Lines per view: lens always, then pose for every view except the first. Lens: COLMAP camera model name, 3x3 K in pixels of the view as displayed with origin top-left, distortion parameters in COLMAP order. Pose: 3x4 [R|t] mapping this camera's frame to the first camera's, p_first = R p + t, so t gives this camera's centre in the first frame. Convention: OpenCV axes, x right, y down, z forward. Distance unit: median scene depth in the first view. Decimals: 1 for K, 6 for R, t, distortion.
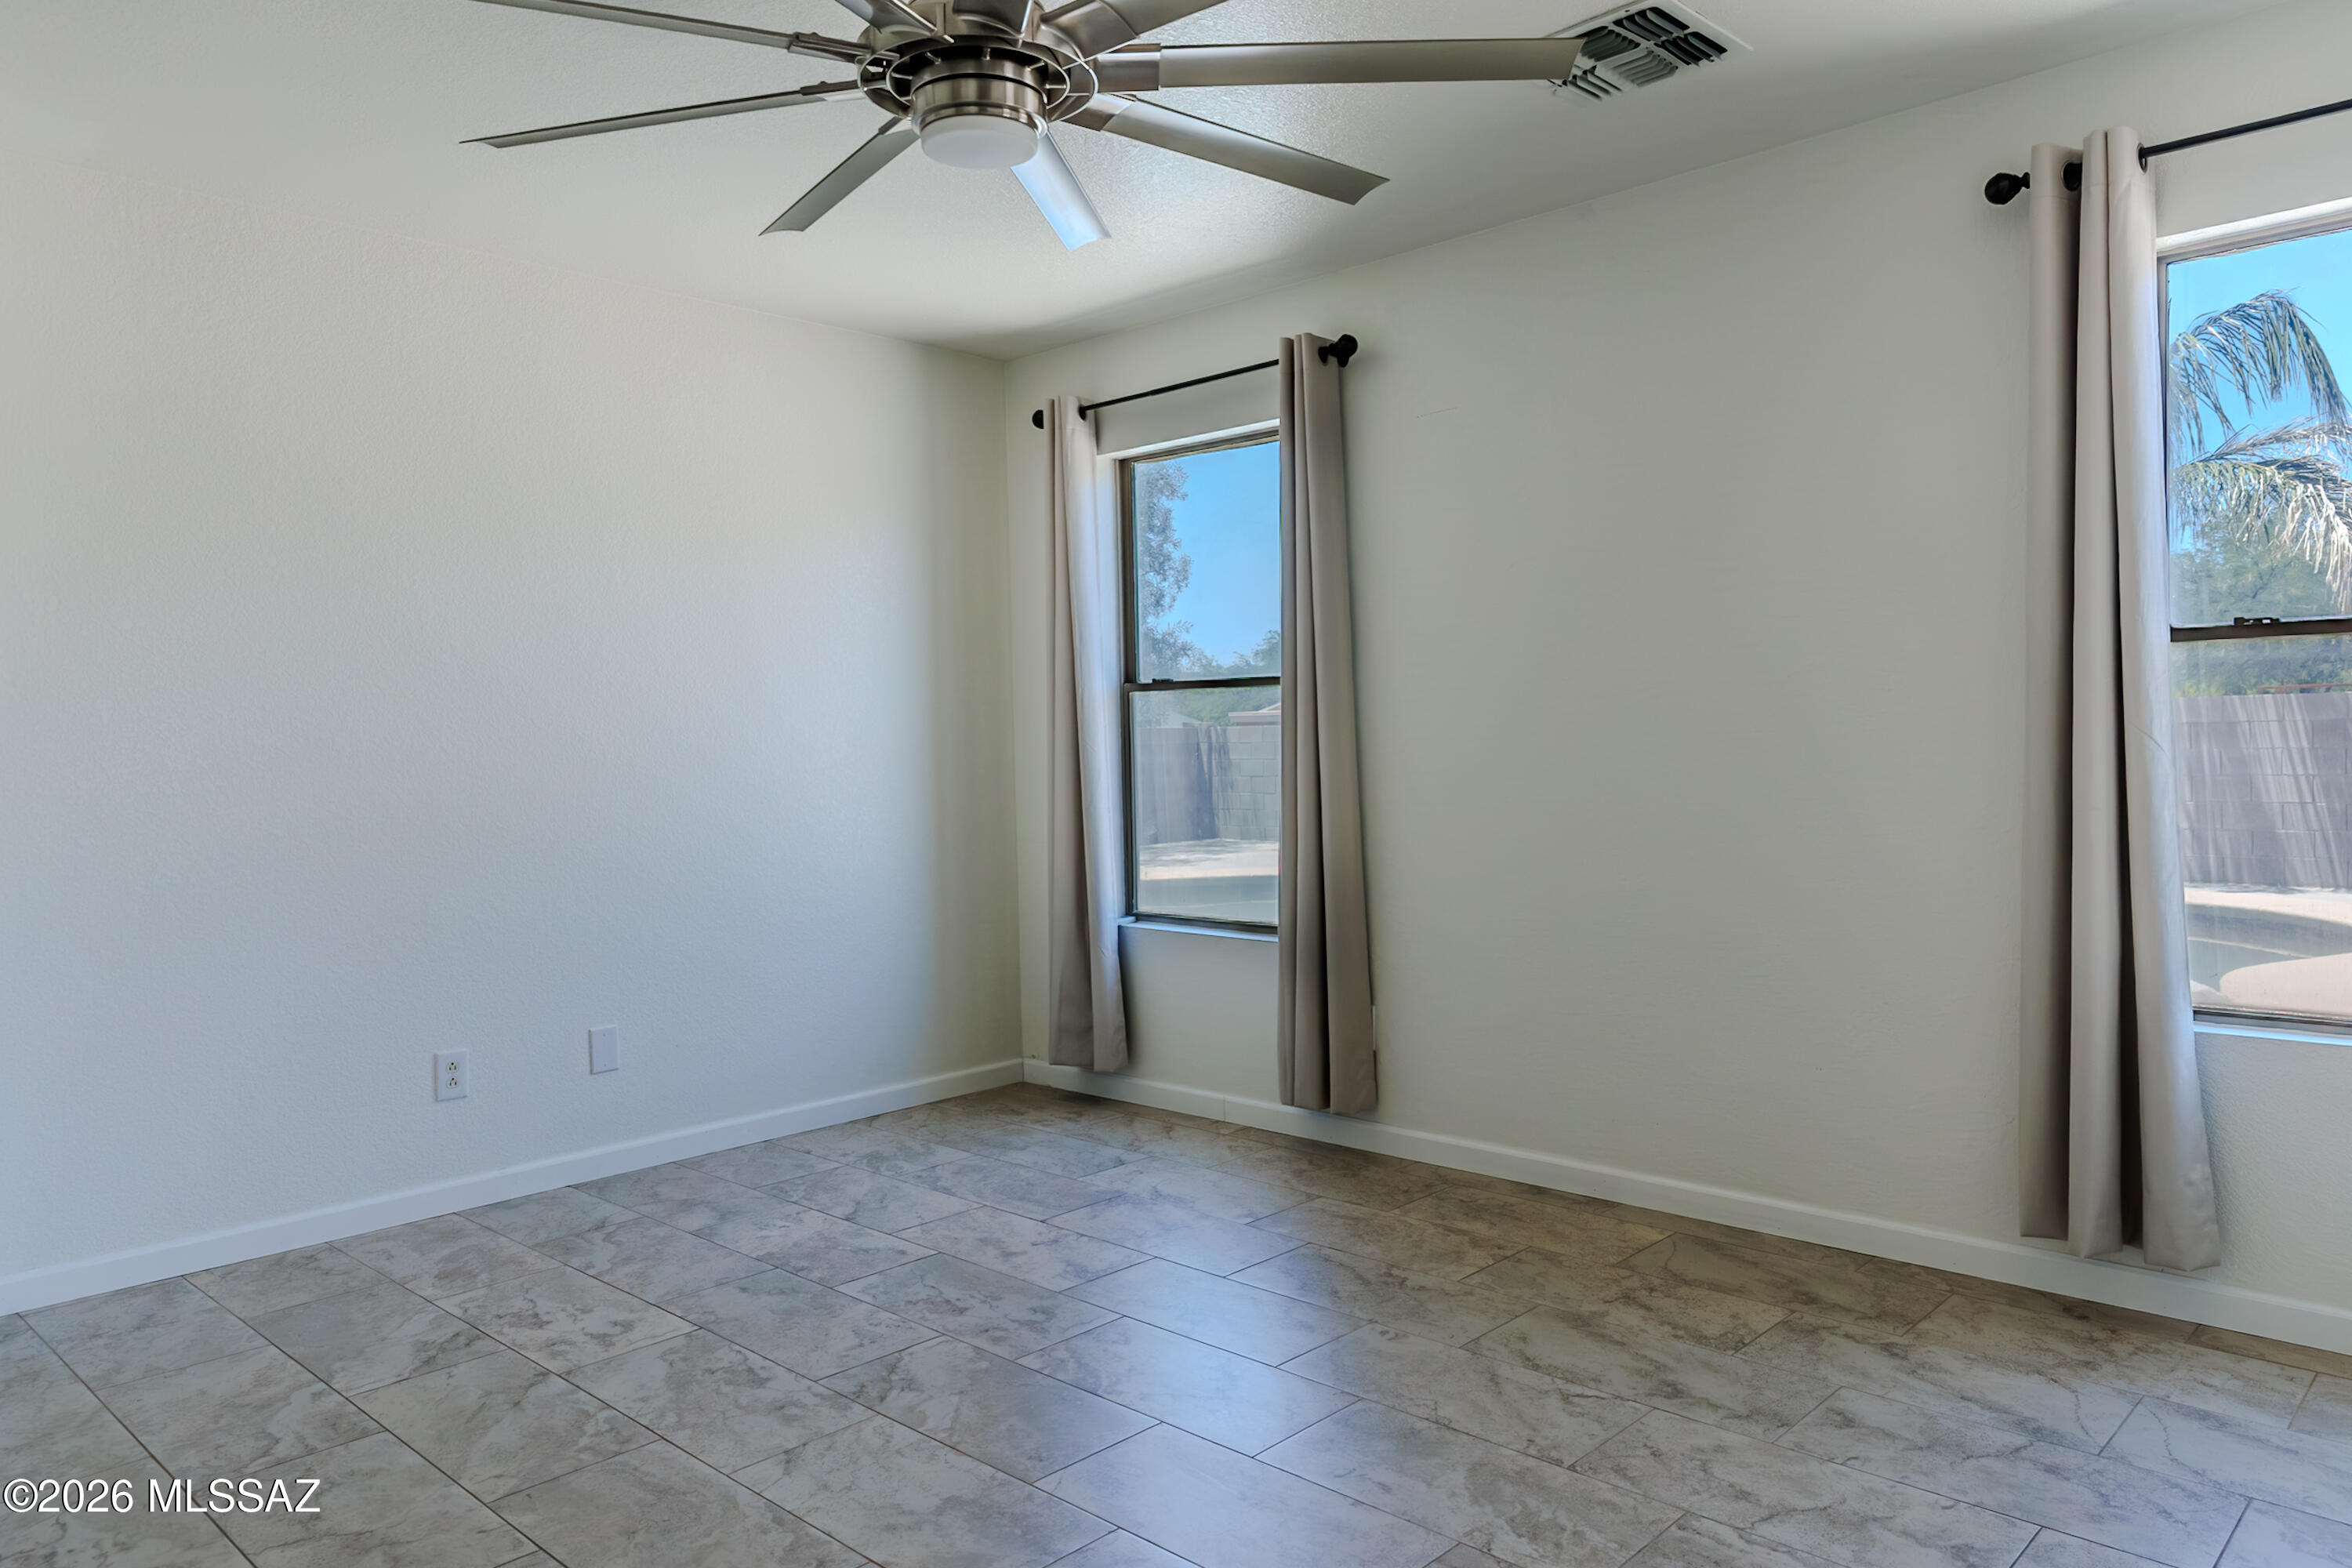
lens RADIAL K [[1595.8, 0, 1176.0], [0, 1595.8, 784.0], [0, 0, 1]] dist [0.019559, -0.001414]
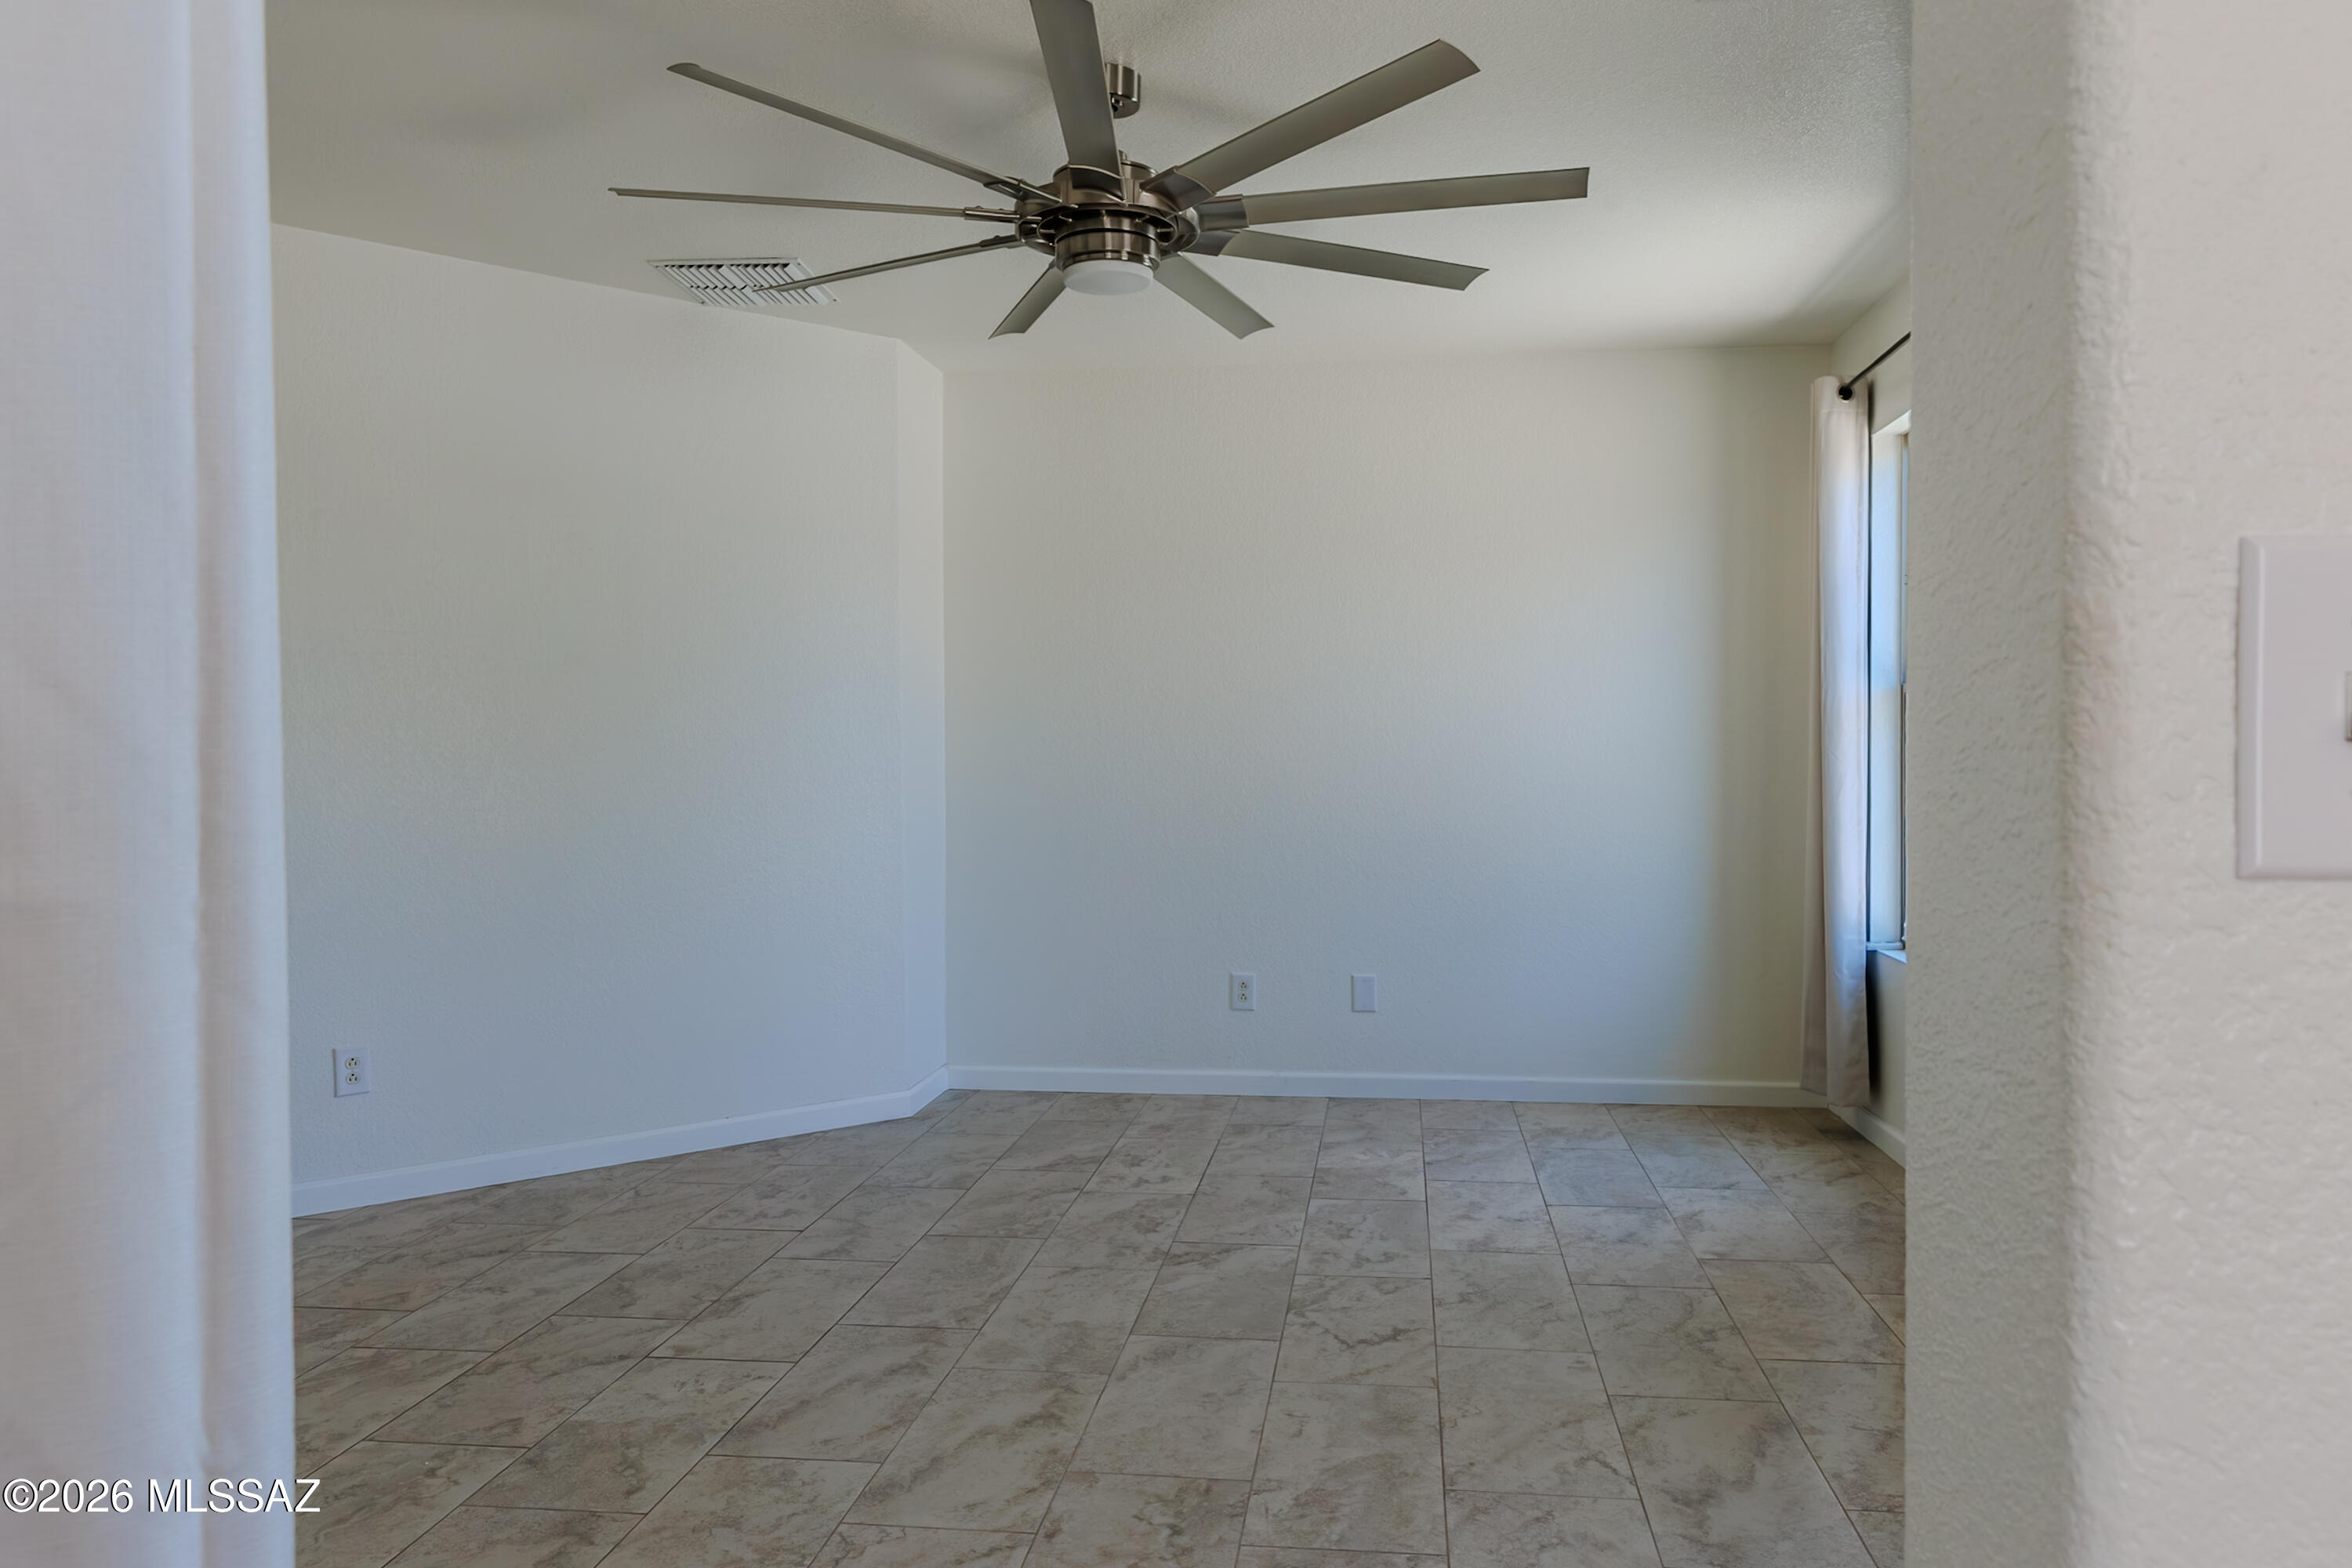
lens RADIAL K [[1595.8, 0, 1176.0], [0, 1595.8, 784.0], [0, 0, 1]] dist [0.019559, -0.001414]
pose [[0.593863, 0.033896, -0.803852, 0.792257], [-0.032151, 0.999314, 0.018385, -0.017196], [0.803924, 0.014926, 0.594545, 0.234767]]
